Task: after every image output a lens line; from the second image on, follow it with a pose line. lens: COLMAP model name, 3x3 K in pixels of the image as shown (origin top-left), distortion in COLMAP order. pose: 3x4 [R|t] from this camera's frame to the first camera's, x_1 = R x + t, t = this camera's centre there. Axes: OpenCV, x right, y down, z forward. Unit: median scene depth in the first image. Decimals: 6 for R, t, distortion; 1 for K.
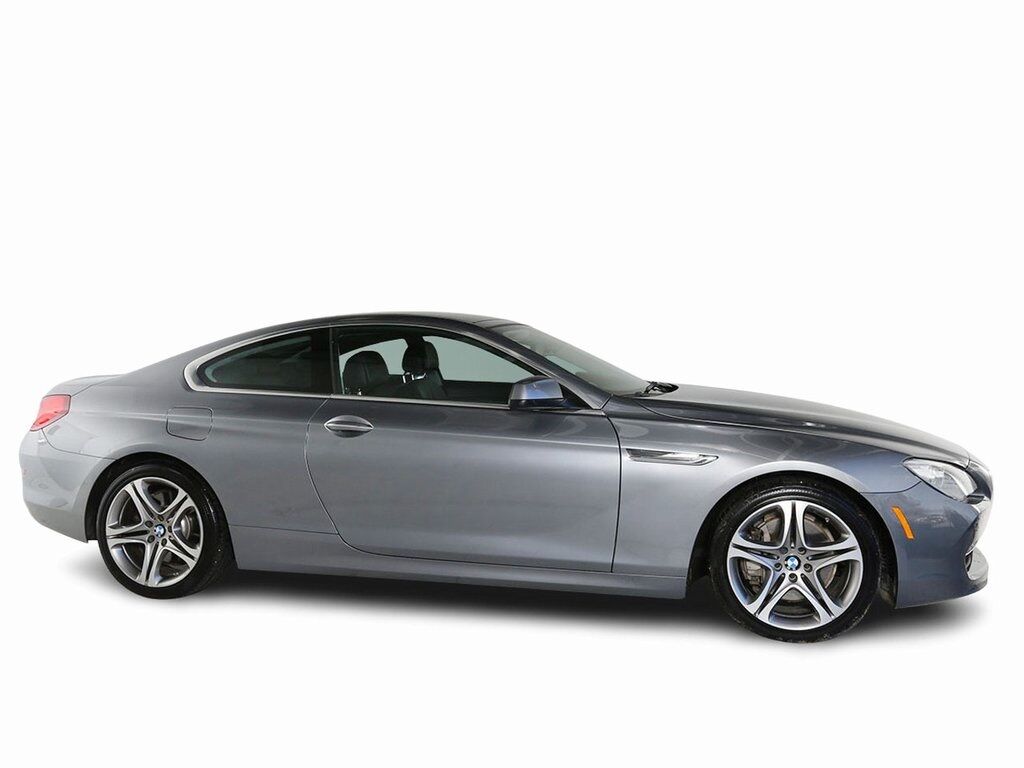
lens RADIAL K [[714.6, 0, 512.0], [0, 714.6, 384.0], [0, 0, 1]] dist [-0.006482, -0.000869]
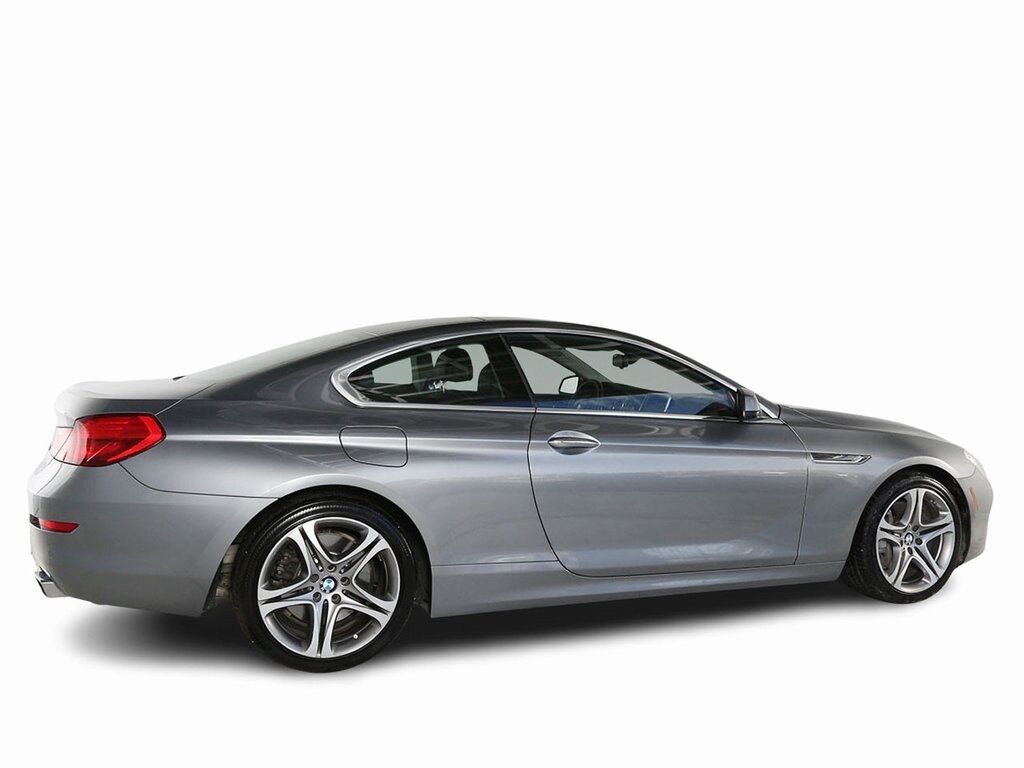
lens RADIAL K [[714.6, 0, 512.0], [0, 714.6, 384.0], [0, 0, 1]] dist [-0.006482, -0.000869]
pose [[0.873180, 0.003731, 0.487384, -0.775983], [0.002277, 0.999929, -0.011733, -0.005979], [-0.487393, 0.011354, 0.873109, 0.236696]]
